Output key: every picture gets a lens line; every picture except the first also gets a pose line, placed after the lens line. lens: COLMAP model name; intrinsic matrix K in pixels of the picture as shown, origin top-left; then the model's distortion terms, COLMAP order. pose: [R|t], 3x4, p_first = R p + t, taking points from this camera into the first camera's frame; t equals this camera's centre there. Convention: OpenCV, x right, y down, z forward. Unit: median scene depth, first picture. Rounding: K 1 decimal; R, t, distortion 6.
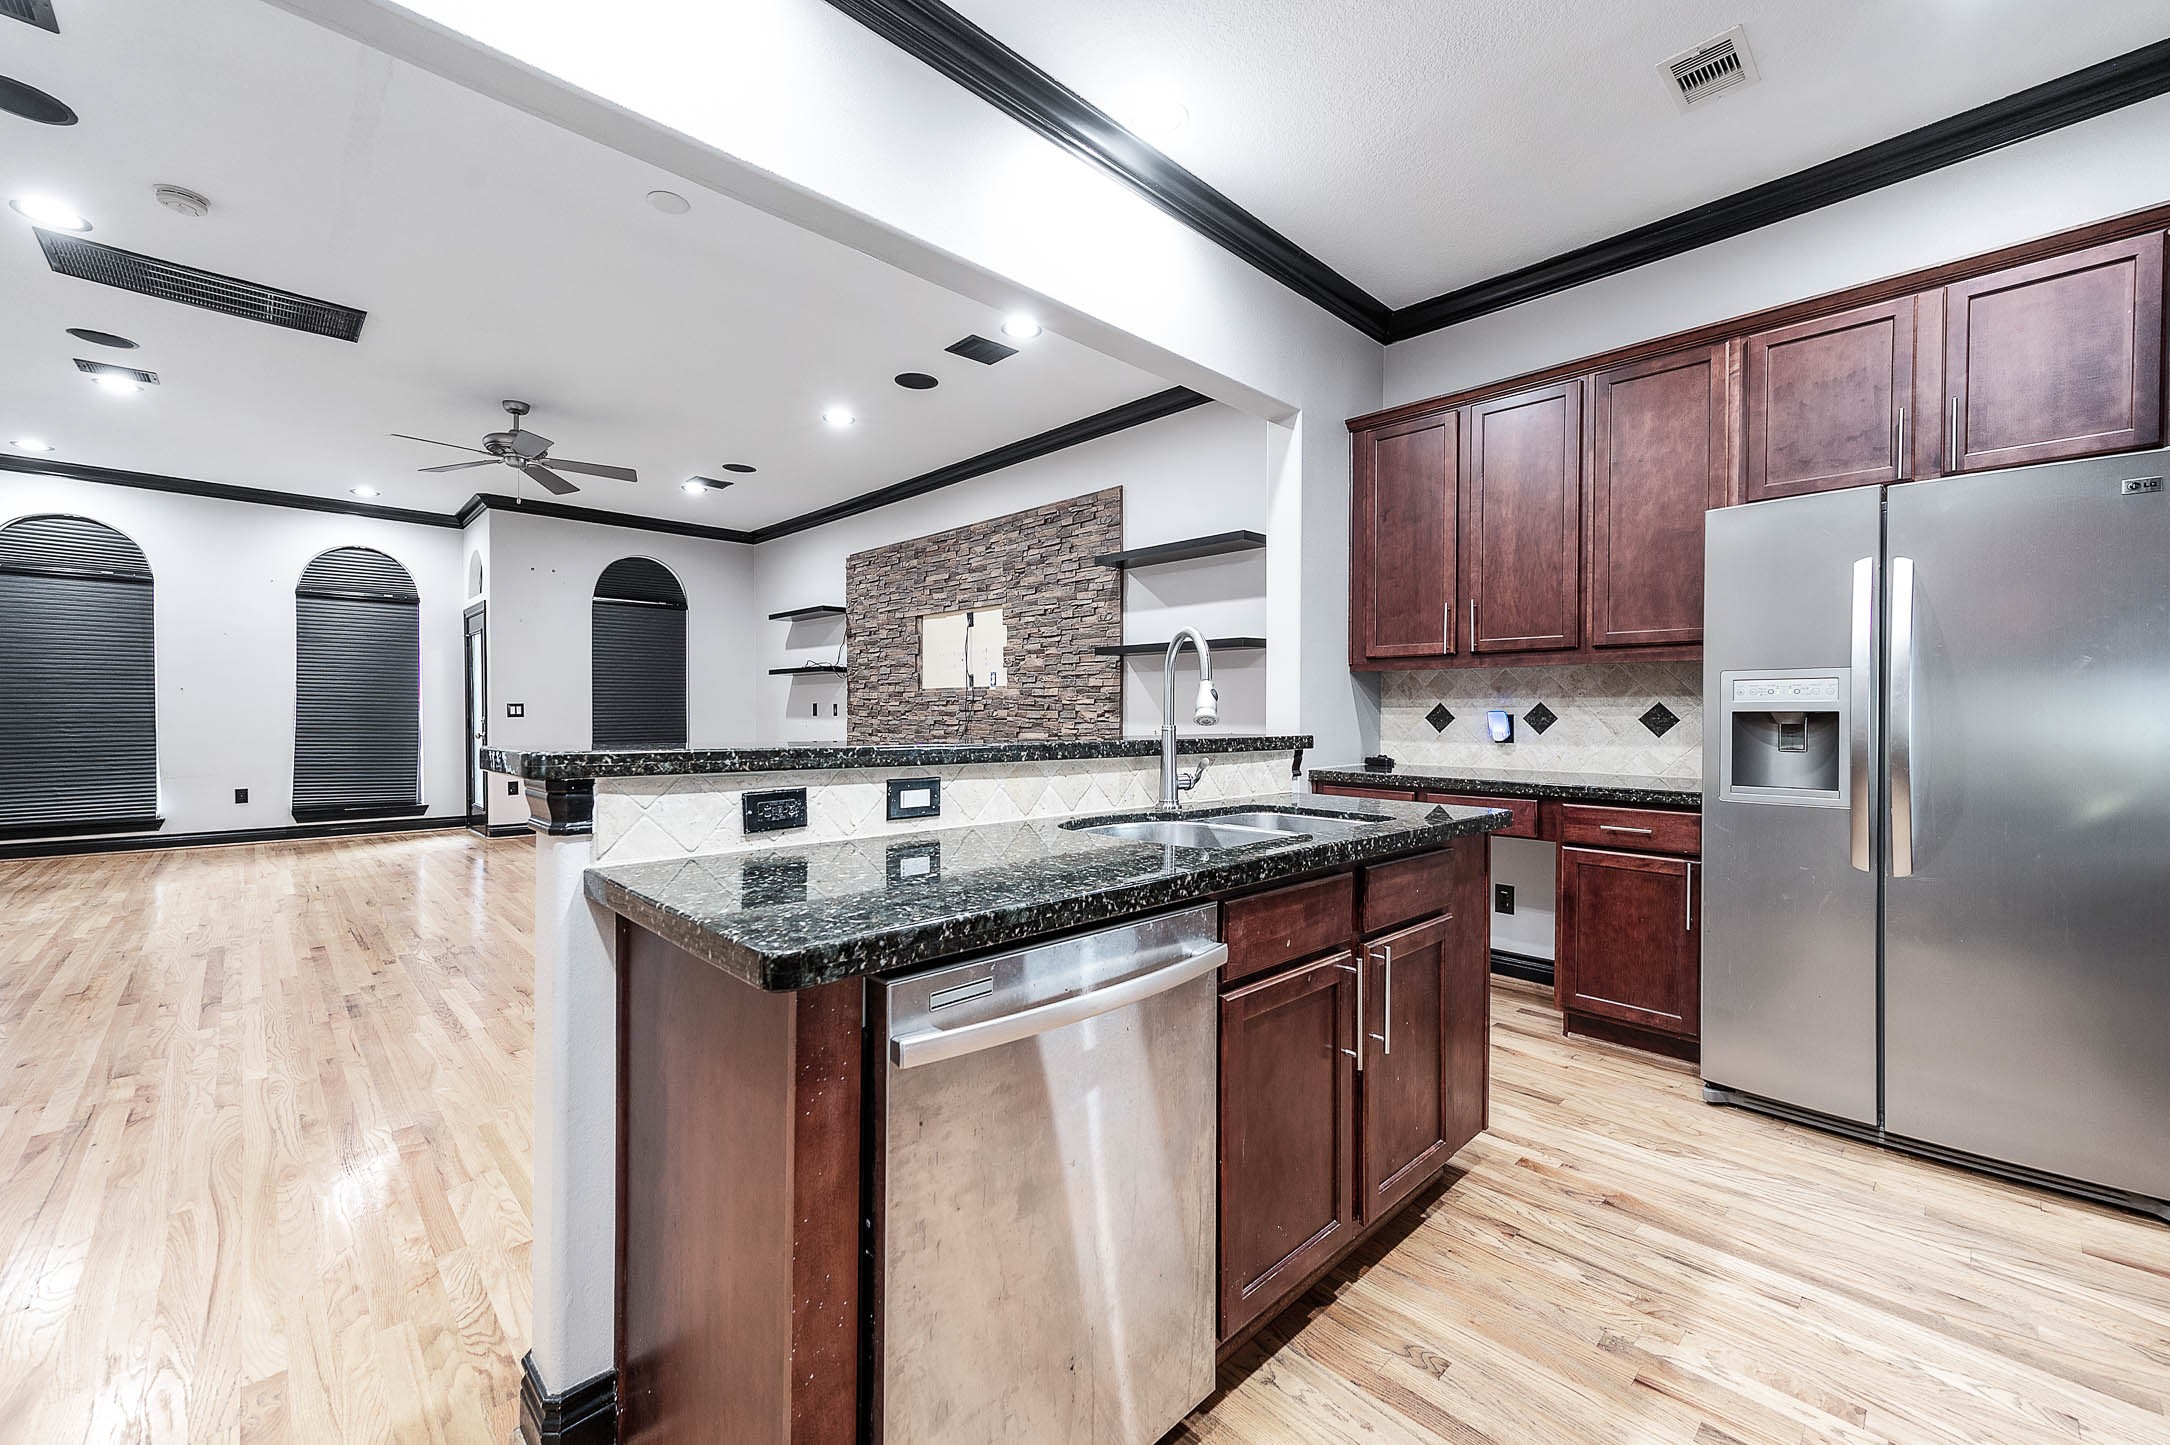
lens RADIAL K [[876.3, 0, 1087.4], [0, 876.3, 717.2], [0, 0, 1]] dist [0.011897, 0.000704]
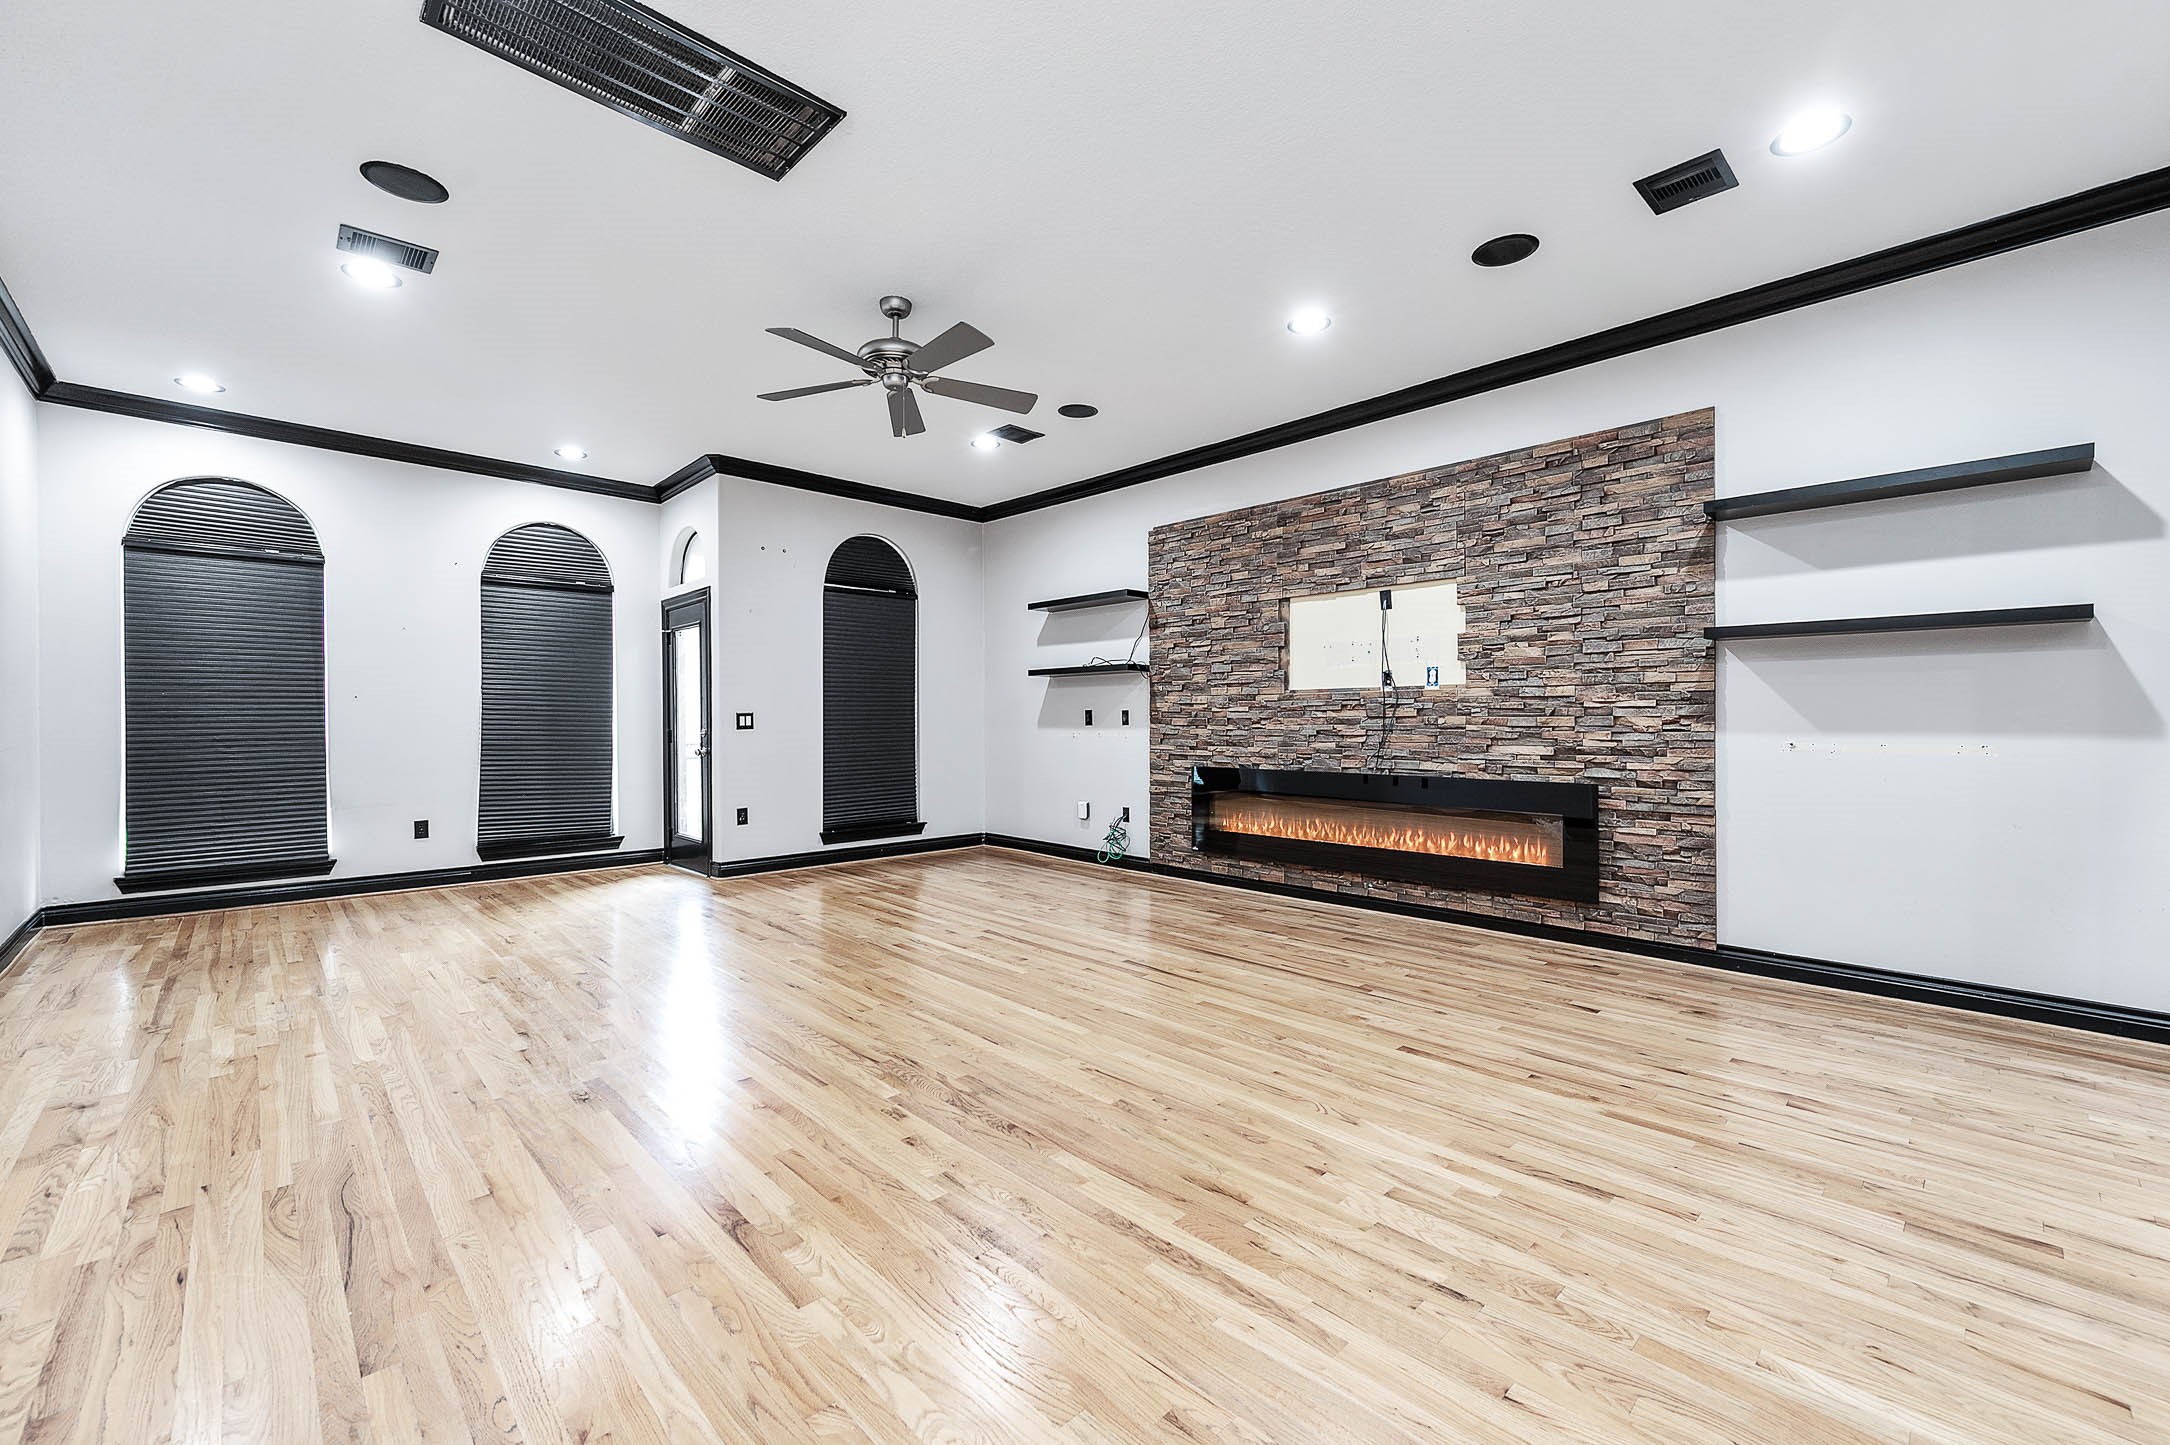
lens RADIAL K [[876.3, 0, 1084.7], [0, 876.3, 717.1], [0, 0, 1]] dist [0.011897, 0.000704]
pose [[0.999971, -0.007305, 0.001984, -0.662774], [0.007319, 0.999948, -0.007052, -0.006418], [-0.001932, 0.007066, 0.999973, 0.364034]]
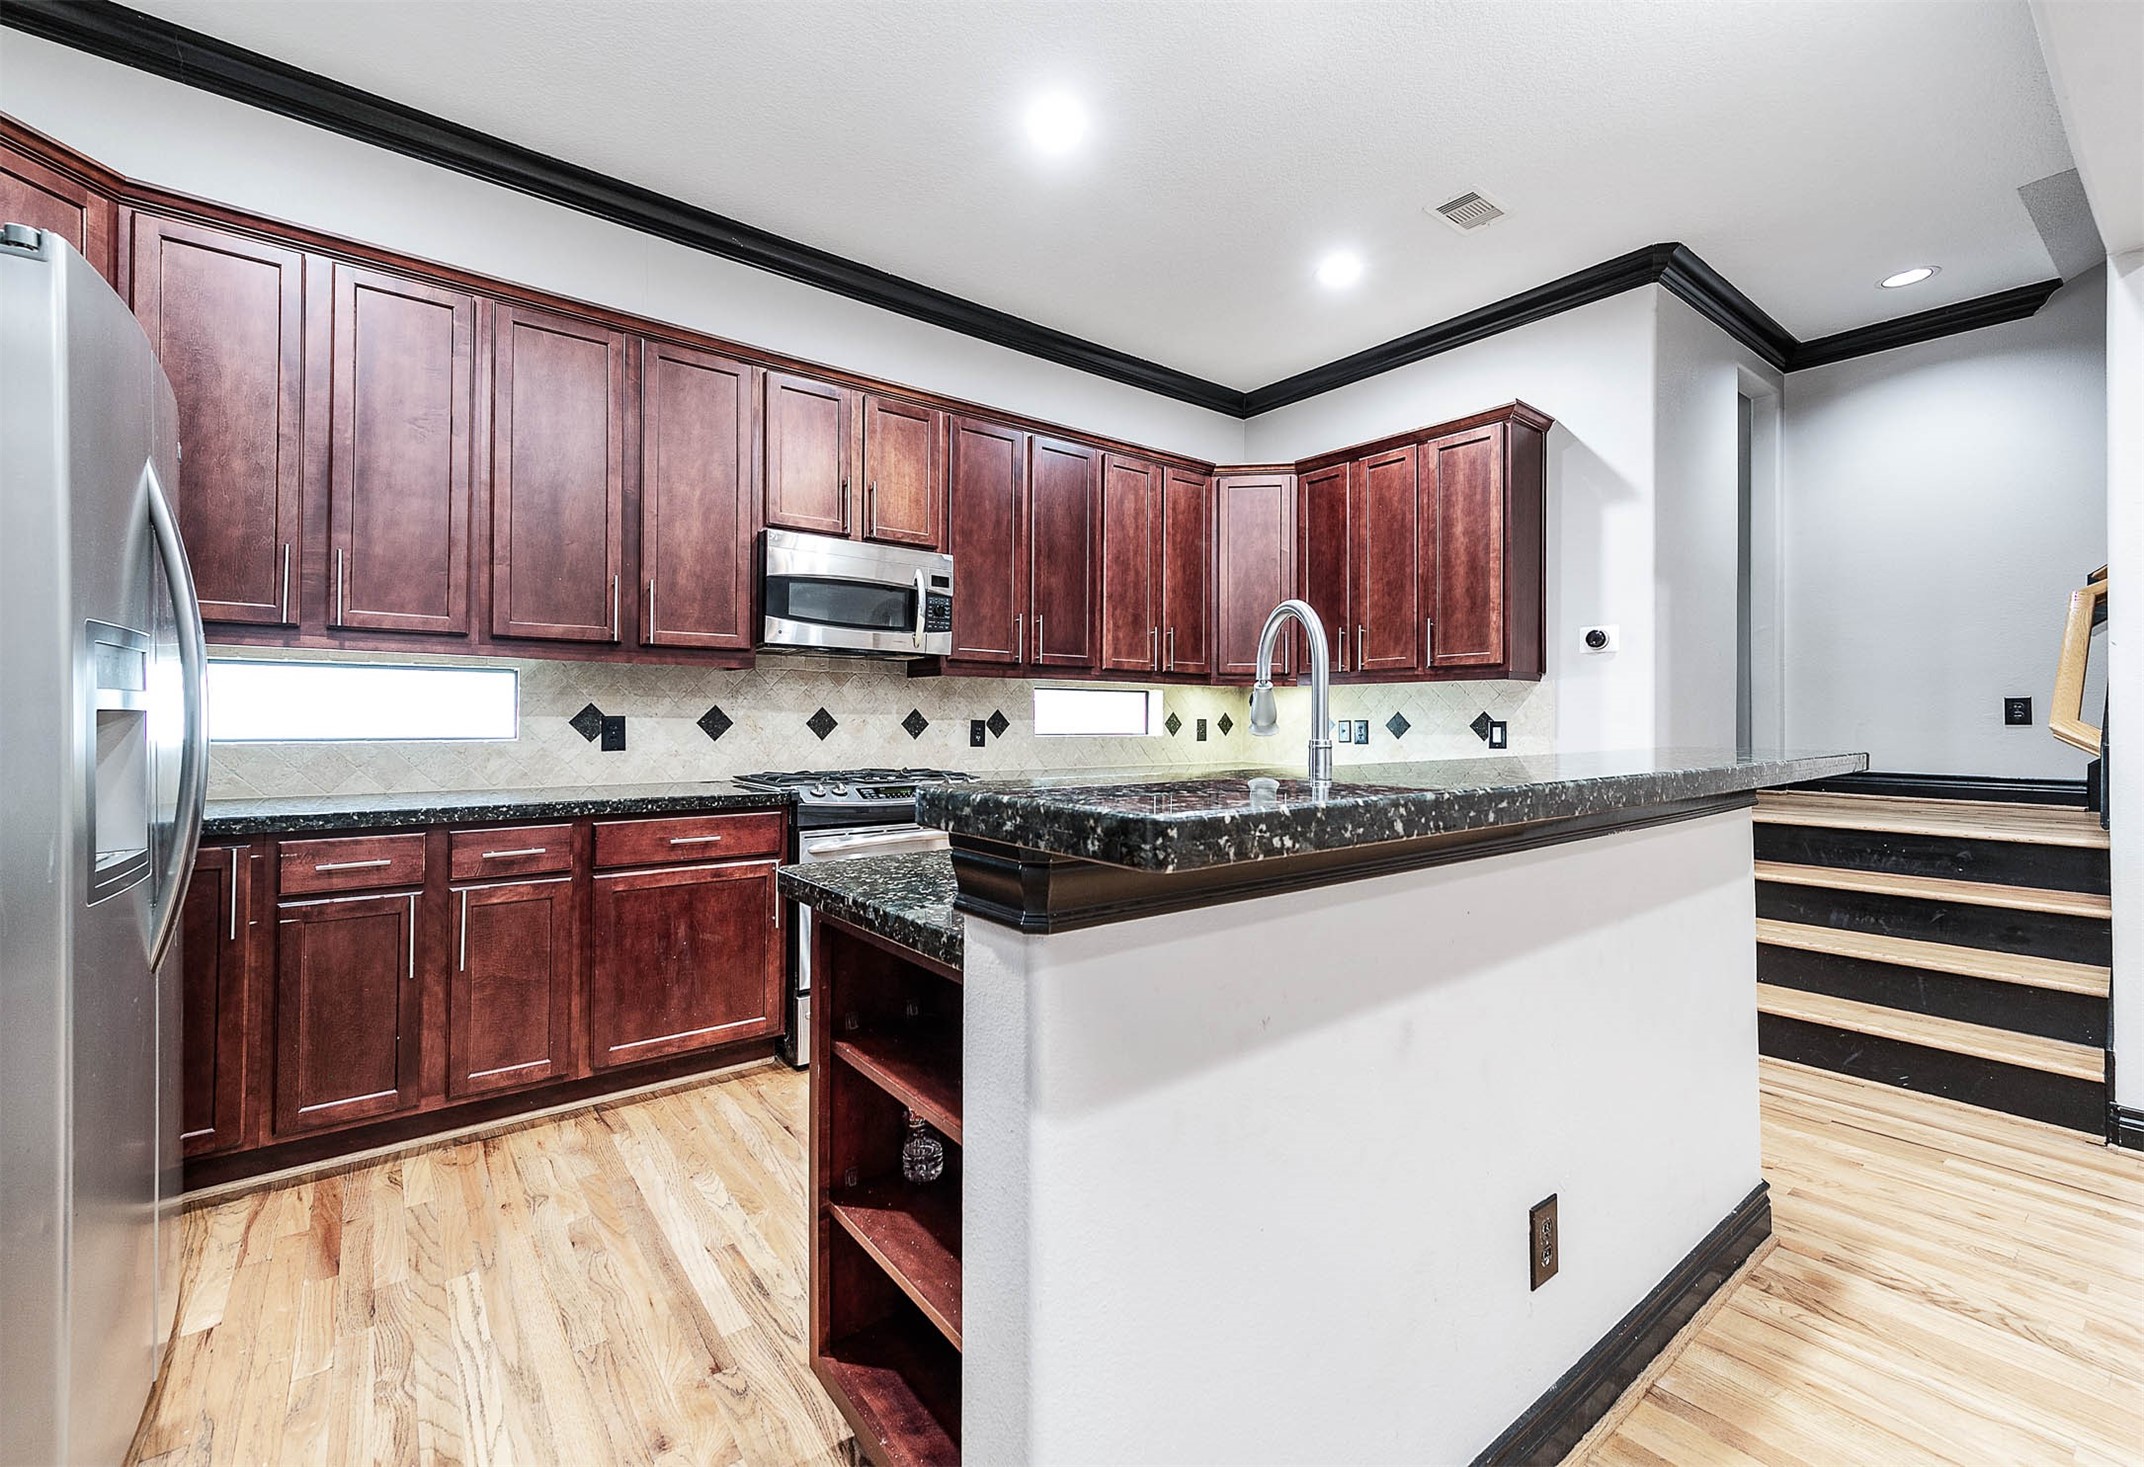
lens RADIAL K [[892.6, 0, 1049.6], [0, 892.6, 713.2], [0, 0, 1]] dist [0.014217, 0.000420]
pose [[-0.992792, -0.005630, 0.119721, 0.114197], [-0.006178, 0.999972, -0.004210, -0.003718], [-0.119694, -0.004920, -0.992799, 0.902900]]
